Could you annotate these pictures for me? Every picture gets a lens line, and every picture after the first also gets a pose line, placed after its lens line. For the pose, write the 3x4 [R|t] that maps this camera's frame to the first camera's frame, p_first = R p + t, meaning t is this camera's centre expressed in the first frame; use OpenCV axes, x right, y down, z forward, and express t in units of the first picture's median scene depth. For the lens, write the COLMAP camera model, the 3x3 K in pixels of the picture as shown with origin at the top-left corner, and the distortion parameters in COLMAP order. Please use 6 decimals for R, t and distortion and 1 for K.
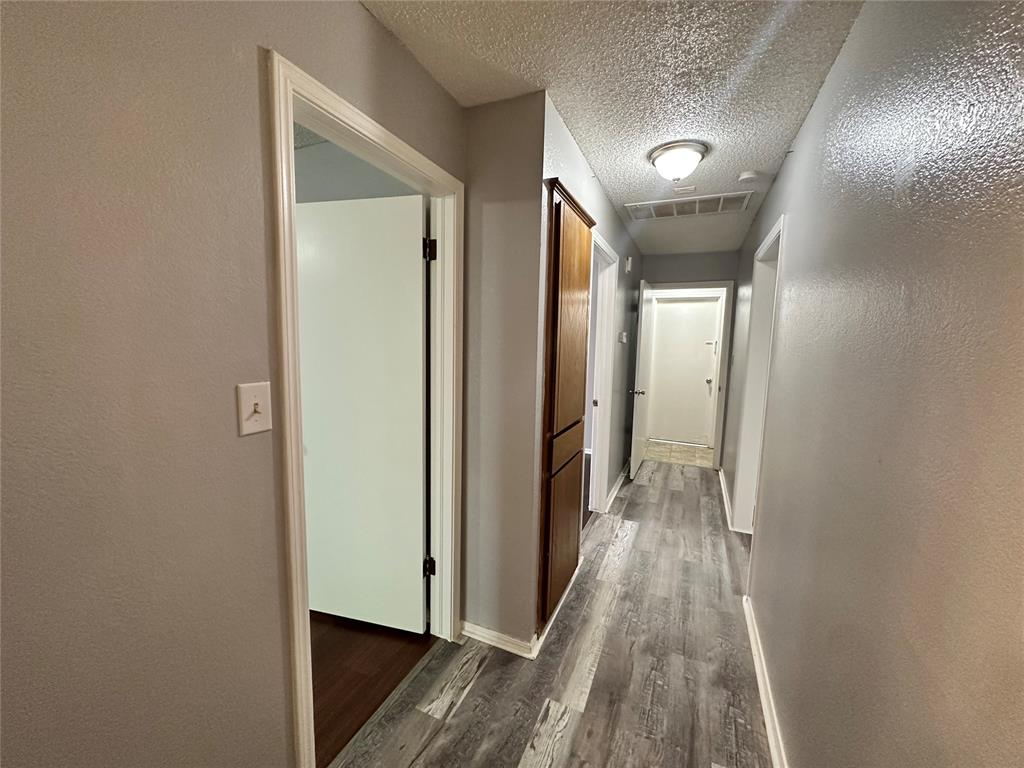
lens RADIAL K [[406.4, 0, 509.5], [0, 406.4, 381.9], [0, 0, 1]] dist [-0.002662, 0.000646]
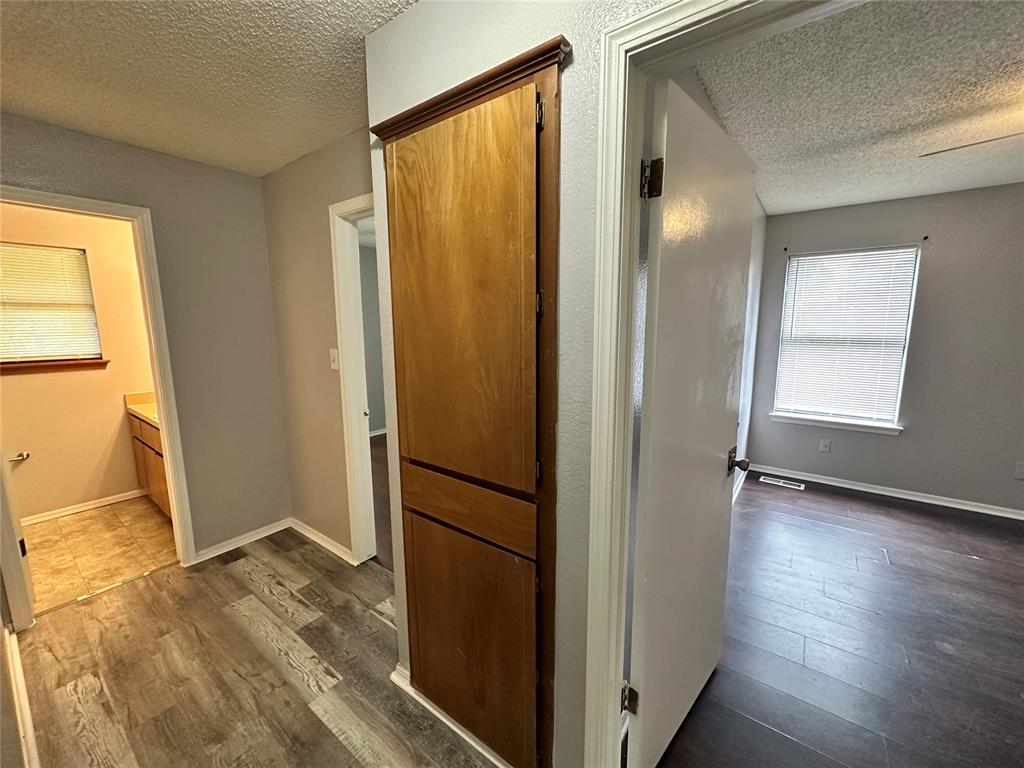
lens RADIAL K [[406.4, 0, 515.9], [0, 406.4, 379.6], [0, 0, 1]] dist [-0.002662, 0.000646]
pose [[-0.209176, 0.121540, -0.970296, 0.946052], [-0.108174, 0.983280, 0.146486, -0.177613], [0.971876, 0.135602, -0.192531, 1.579670]]
